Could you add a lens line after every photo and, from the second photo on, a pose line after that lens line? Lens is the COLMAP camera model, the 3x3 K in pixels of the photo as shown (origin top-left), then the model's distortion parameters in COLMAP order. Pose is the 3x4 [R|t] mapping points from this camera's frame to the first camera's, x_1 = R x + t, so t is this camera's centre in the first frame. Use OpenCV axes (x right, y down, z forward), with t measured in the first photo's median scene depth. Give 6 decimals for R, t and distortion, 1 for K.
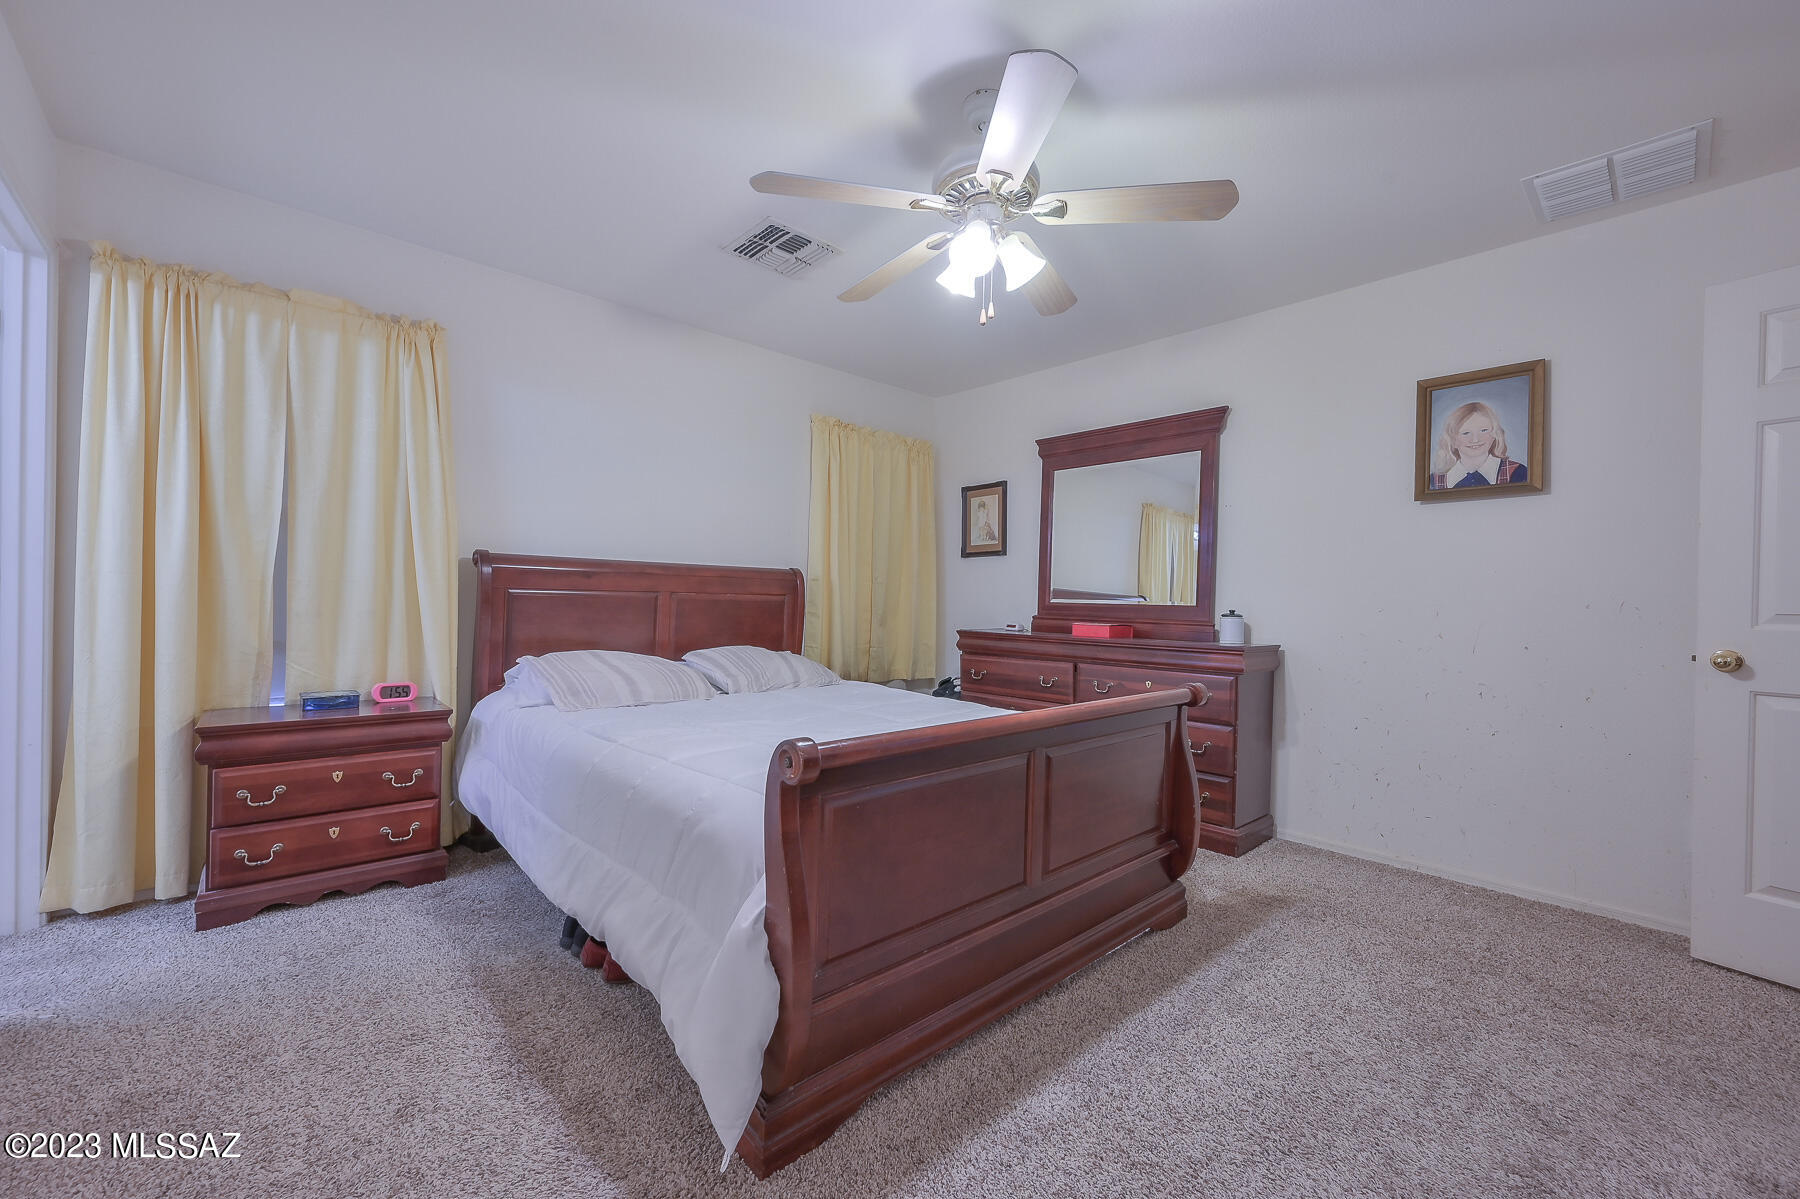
lens RADIAL K [[703.4, 0, 906.8], [0, 703.4, 604.2], [0, 0, 1]] dist [-0.000313, -0.000061]
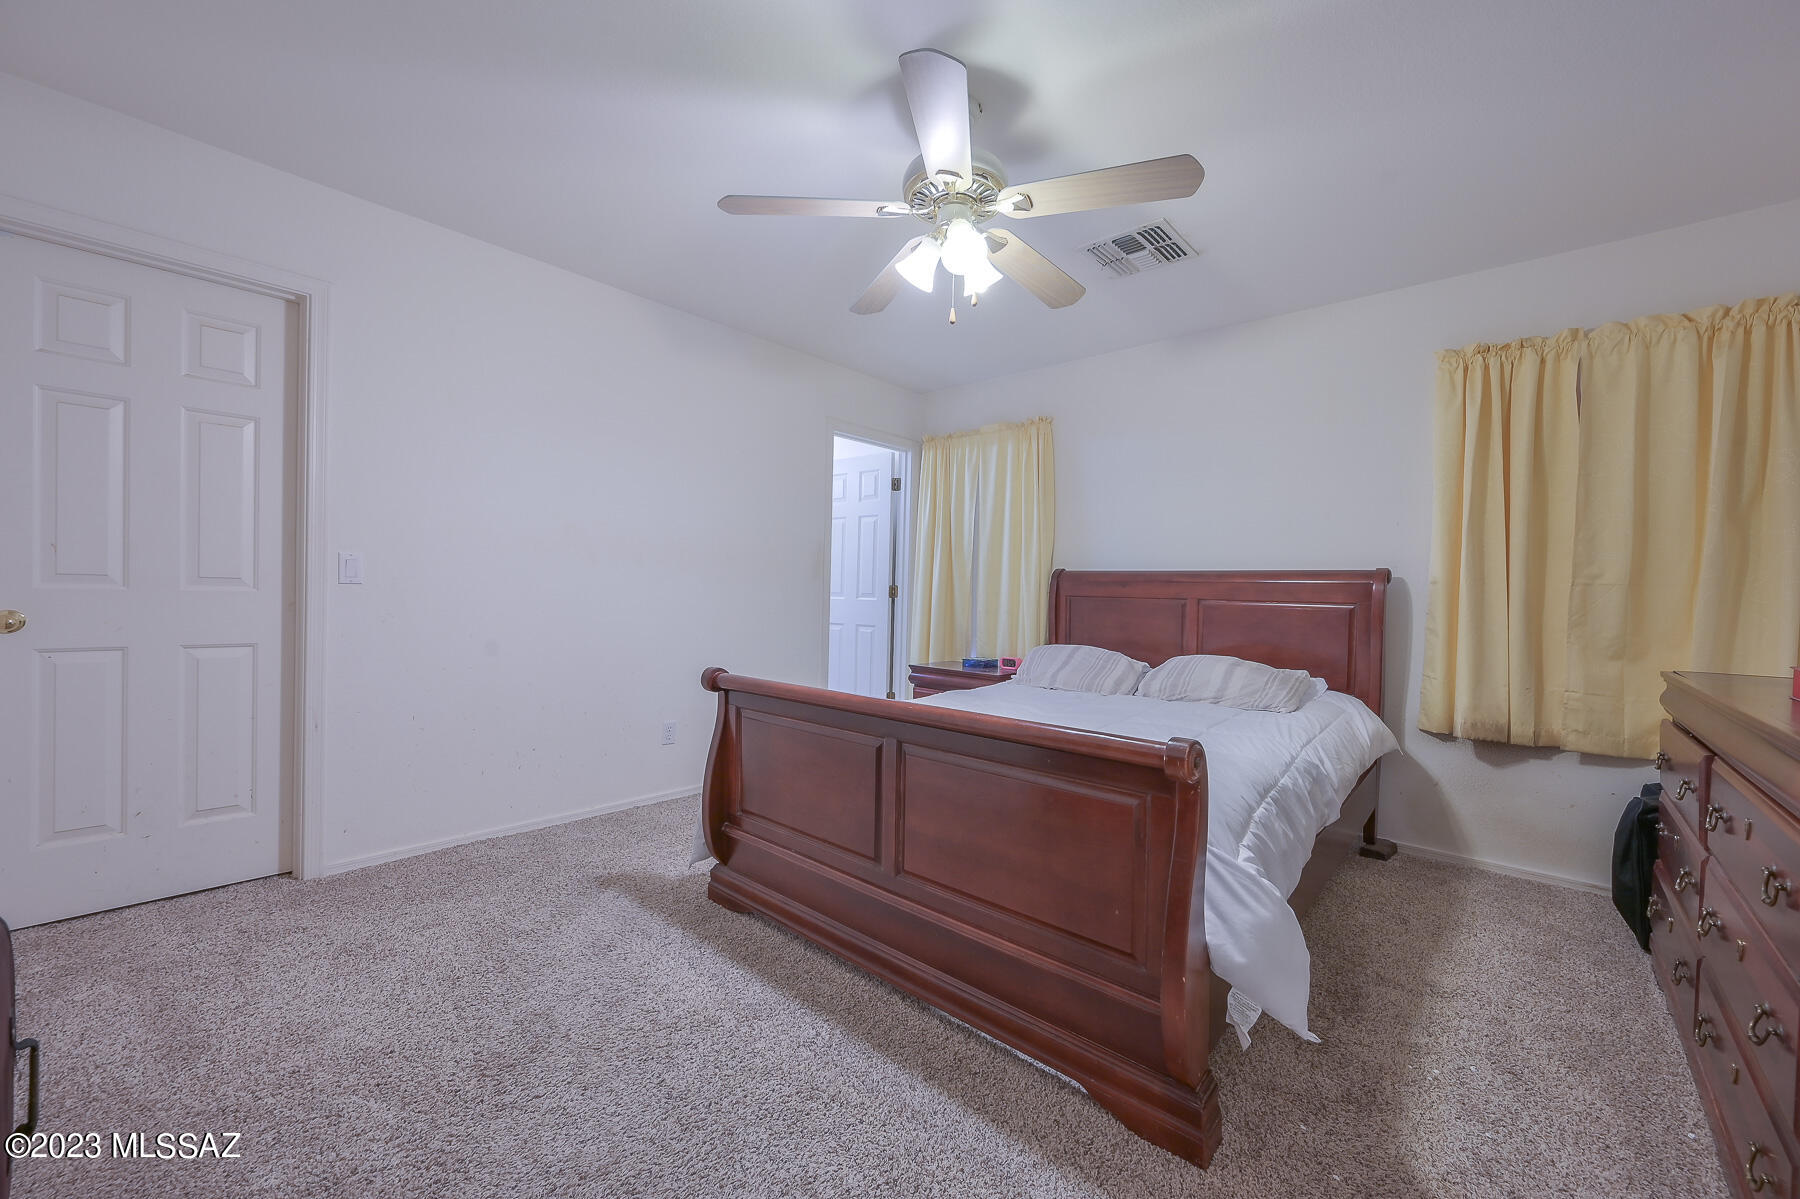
lens RADIAL K [[703.4, 0, 906.8], [0, 703.4, 604.2], [0, 0, 1]] dist [-0.000313, -0.000061]
pose [[0.104691, -0.005121, -0.994492, 0.803834], [-0.030778, 0.999491, -0.008387, 0.014490], [0.994028, 0.031486, 0.104480, 0.609933]]
